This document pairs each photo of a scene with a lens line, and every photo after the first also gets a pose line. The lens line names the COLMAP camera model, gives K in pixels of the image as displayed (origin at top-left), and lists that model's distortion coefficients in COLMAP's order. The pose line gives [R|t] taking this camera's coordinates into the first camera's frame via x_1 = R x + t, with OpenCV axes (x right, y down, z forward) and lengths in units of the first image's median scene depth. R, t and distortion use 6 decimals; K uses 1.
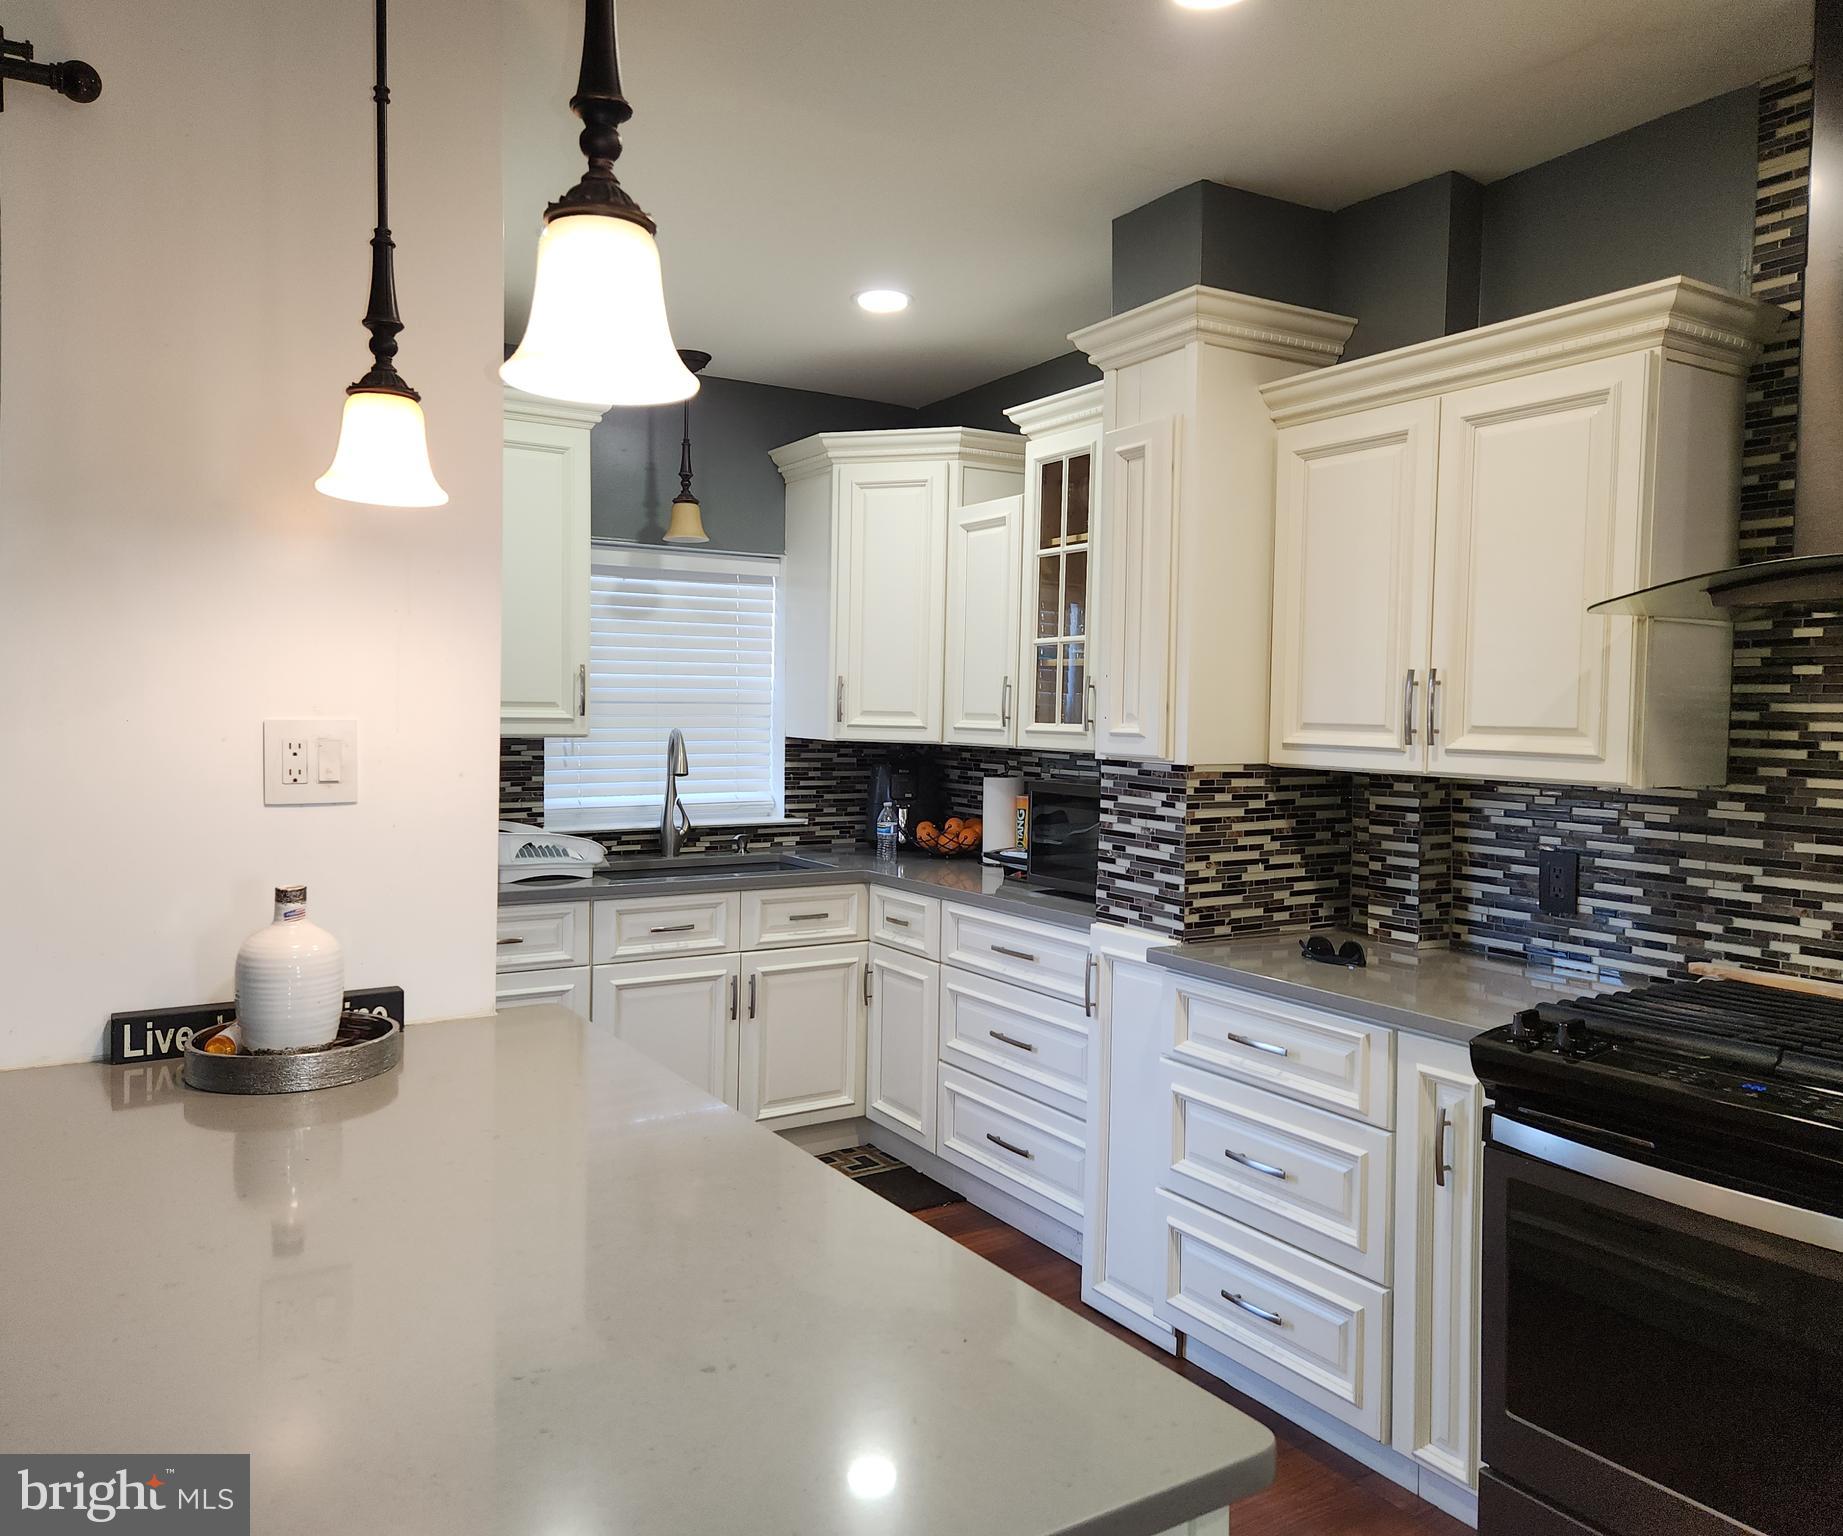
lens RADIAL K [[1367.2, 0, 907.1], [0, 1367.2, 757.3], [0, 0, 1]] dist [0.081731, -0.072258]
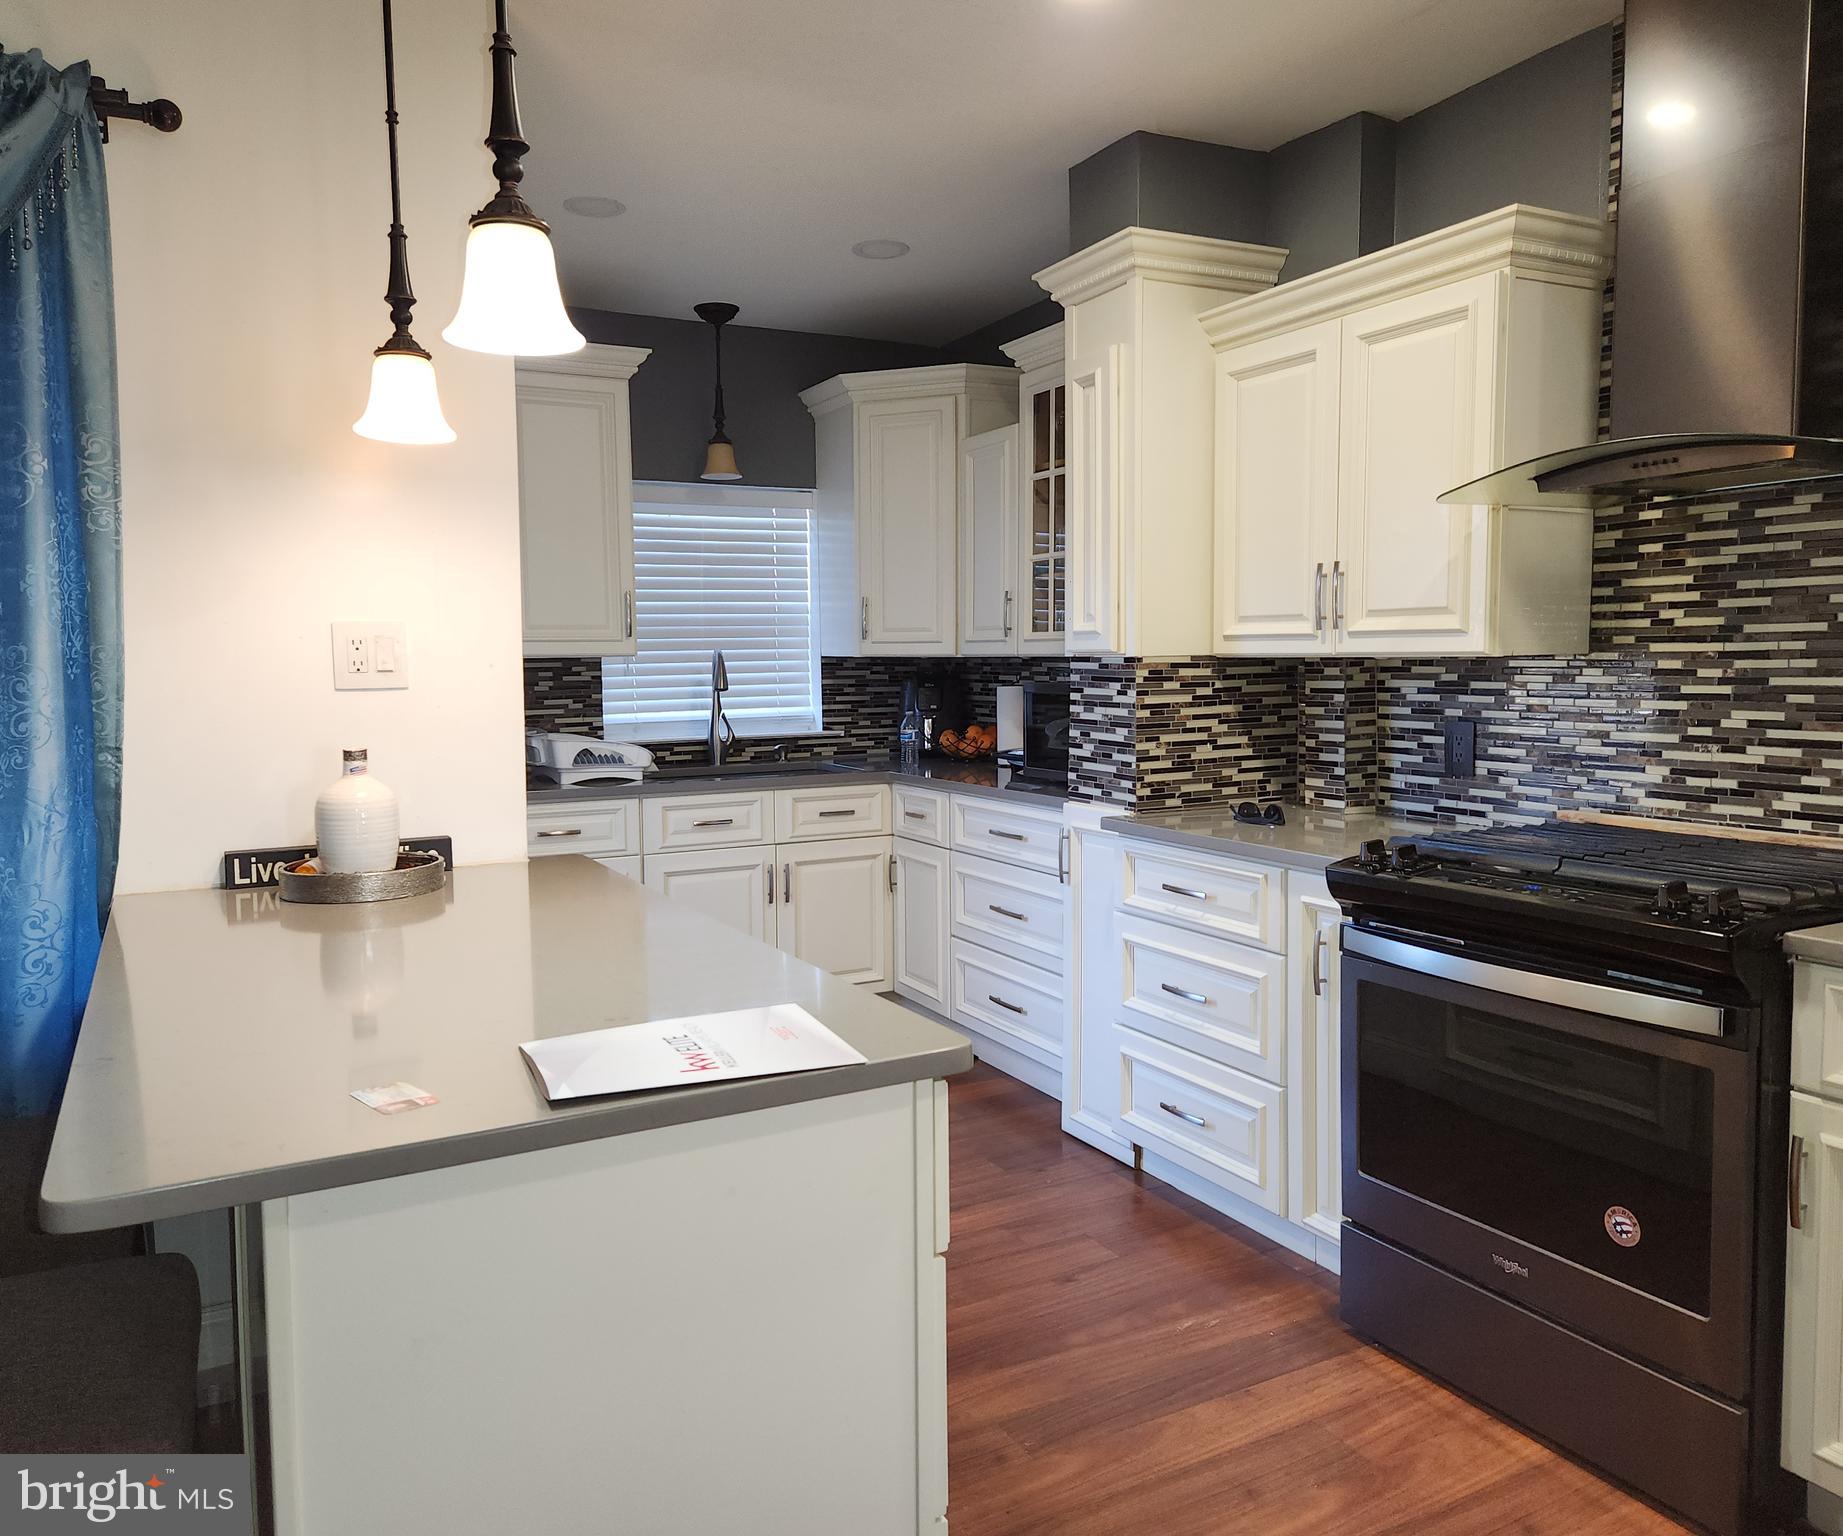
lens RADIAL K [[1367.2, 0, 916.3], [0, 1367.2, 755.1], [0, 0, 1]] dist [0.081731, -0.072258]
pose [[0.997243, -0.021193, -0.071120, 0.096473], [0.023908, 0.999009, 0.037552, 0.037999], [0.070254, -0.039149, 0.996761, -0.139209]]
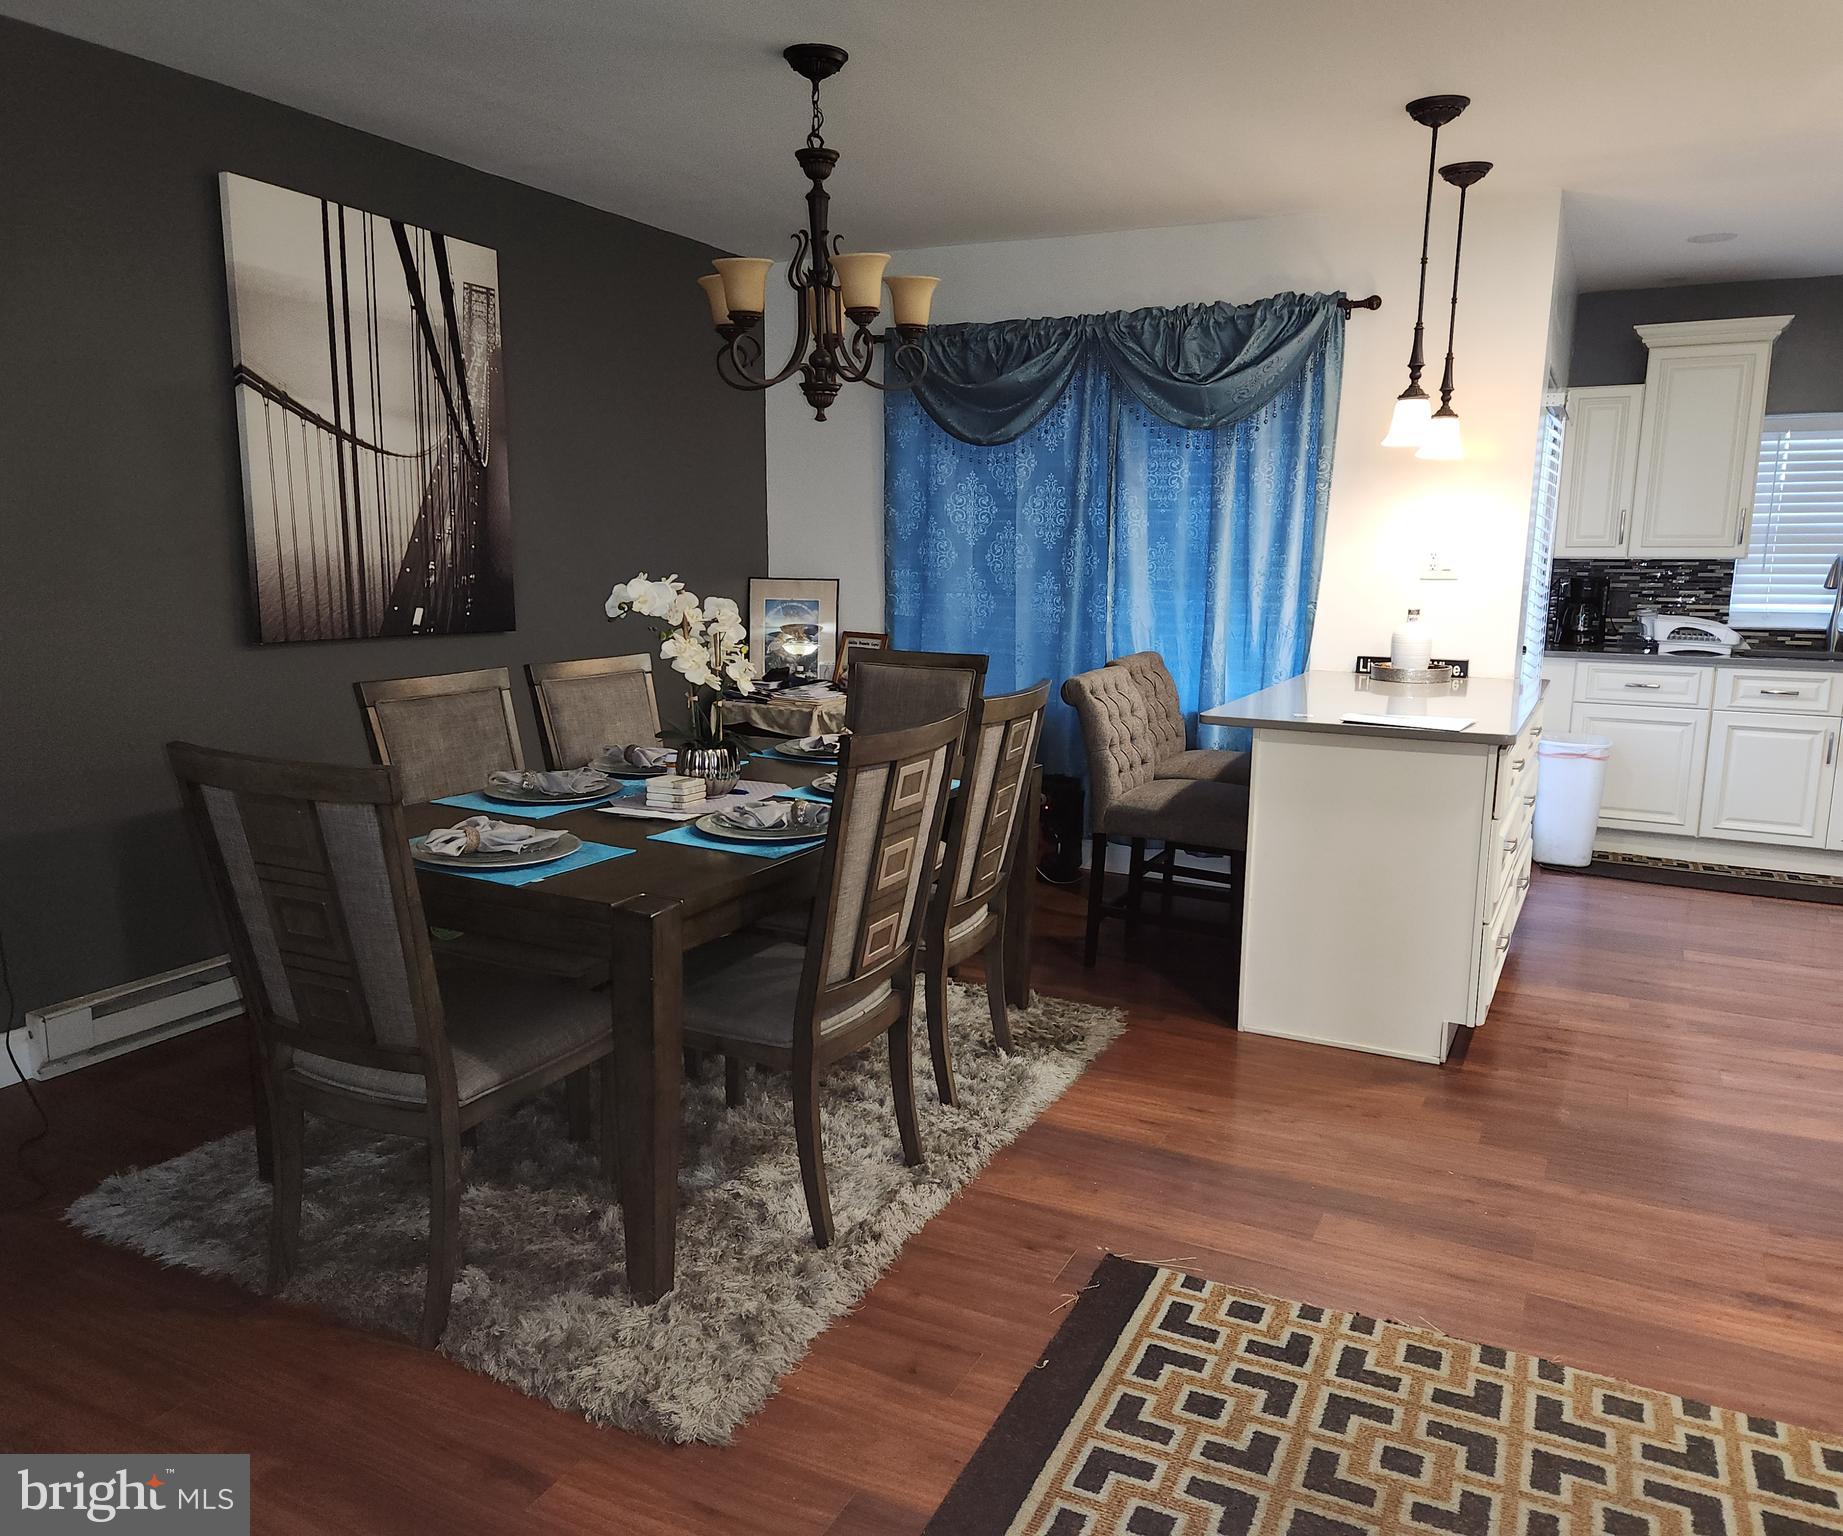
lens RADIAL K [[1367.2, 0, 896.1], [0, 1367.2, 775.3], [0, 0, 1]] dist [0.081731, -0.072258]
pose [[0.501012, 0.137341, -0.854473, 0.785810], [-0.030454, 0.989514, 0.141190, 0.039161], [0.864904, -0.044716, 0.499941, -0.678949]]
